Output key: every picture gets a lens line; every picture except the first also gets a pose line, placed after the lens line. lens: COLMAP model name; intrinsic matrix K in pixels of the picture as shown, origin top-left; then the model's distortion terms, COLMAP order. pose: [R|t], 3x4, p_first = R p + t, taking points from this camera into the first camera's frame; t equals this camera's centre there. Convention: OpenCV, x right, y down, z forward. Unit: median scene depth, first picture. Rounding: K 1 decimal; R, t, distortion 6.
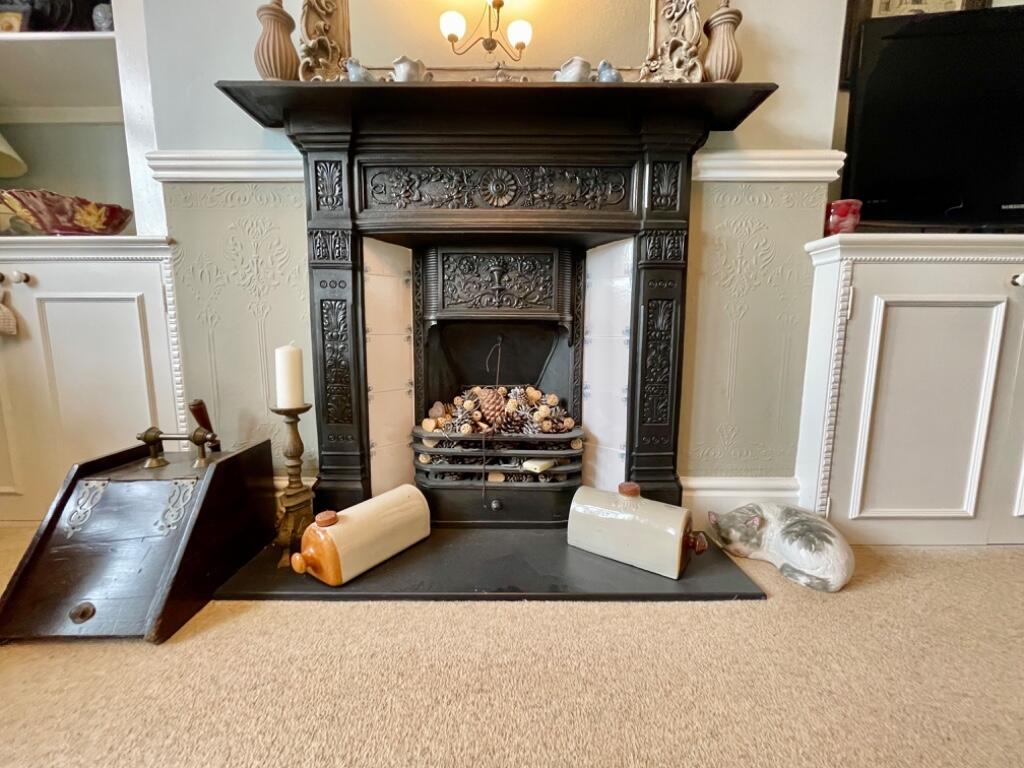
lens RADIAL K [[418.0, 0, 512.0], [0, 418.0, 384.0], [0, 0, 1]] dist [-0.000127, 0.000635]
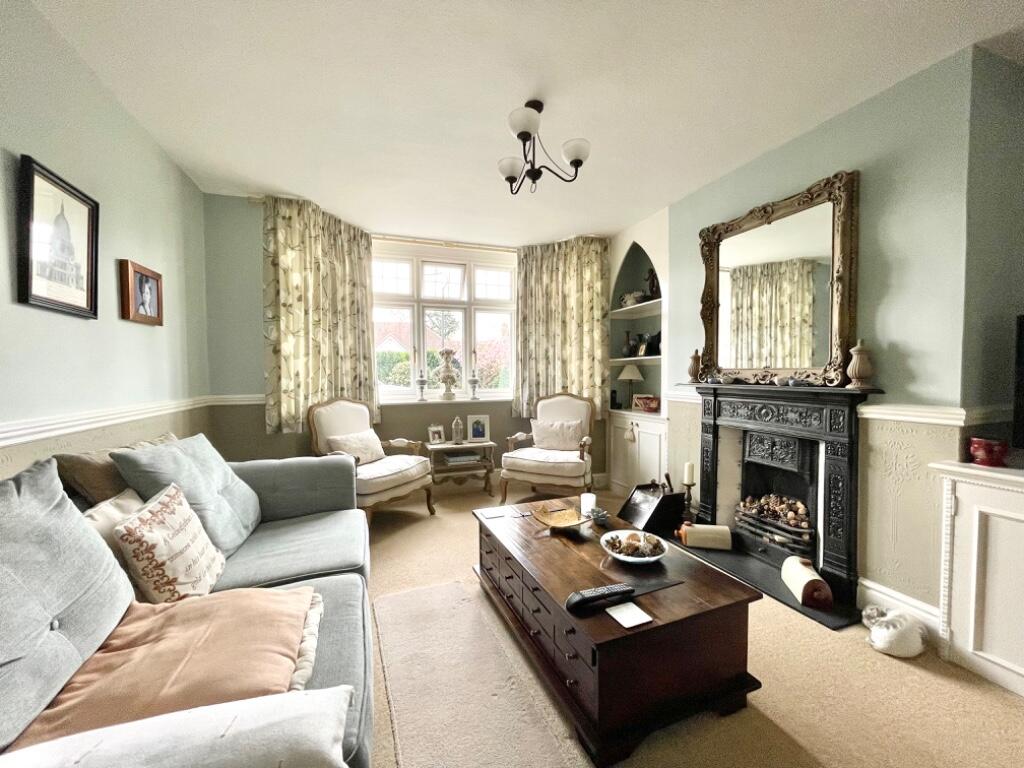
lens RADIAL K [[418.0, 0, 512.0], [0, 418.0, 384.0], [0, 0, 1]] dist [-0.000127, 0.000635]
pose [[0.352738, 0.026880, -0.935336, 1.593791], [-0.119455, 0.992702, -0.016521, -0.400982], [0.928066, 0.117558, 0.353374, -1.137451]]
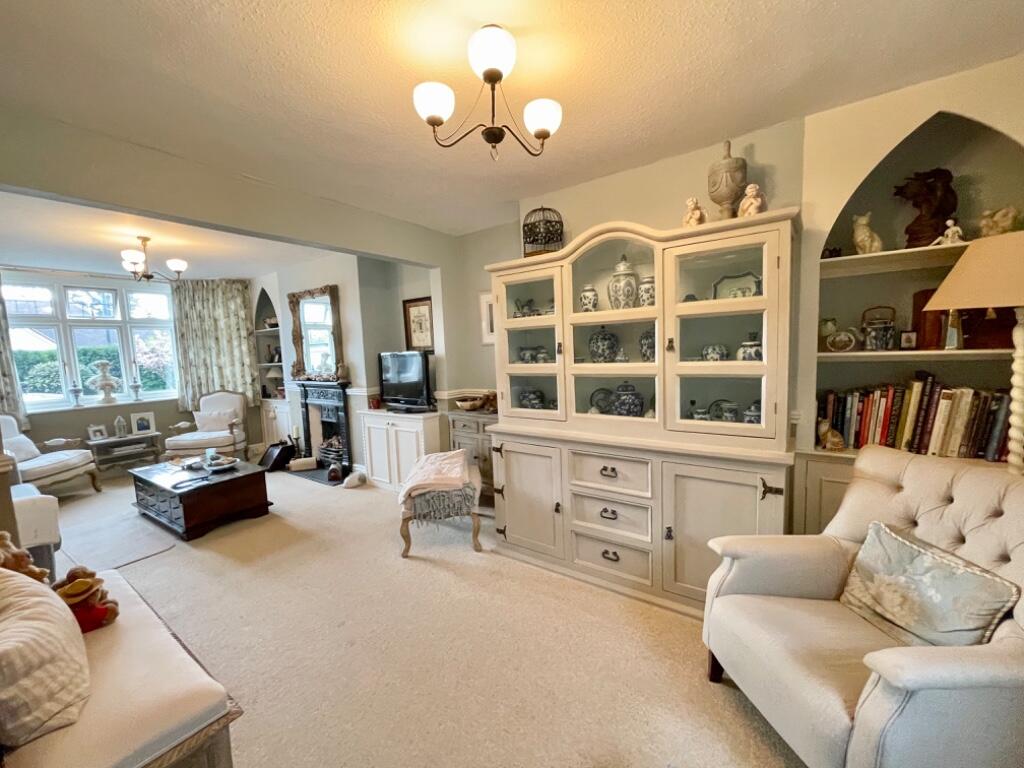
lens RADIAL K [[418.0, 0, 512.0], [0, 418.0, 384.0], [0, 0, 1]] dist [-0.000127, 0.000635]
pose [[0.812677, 0.020889, -0.582340, 4.196103], [-0.039275, 0.999048, -0.018972, -0.557208], [0.581389, 0.038289, 0.812724, -1.495364]]
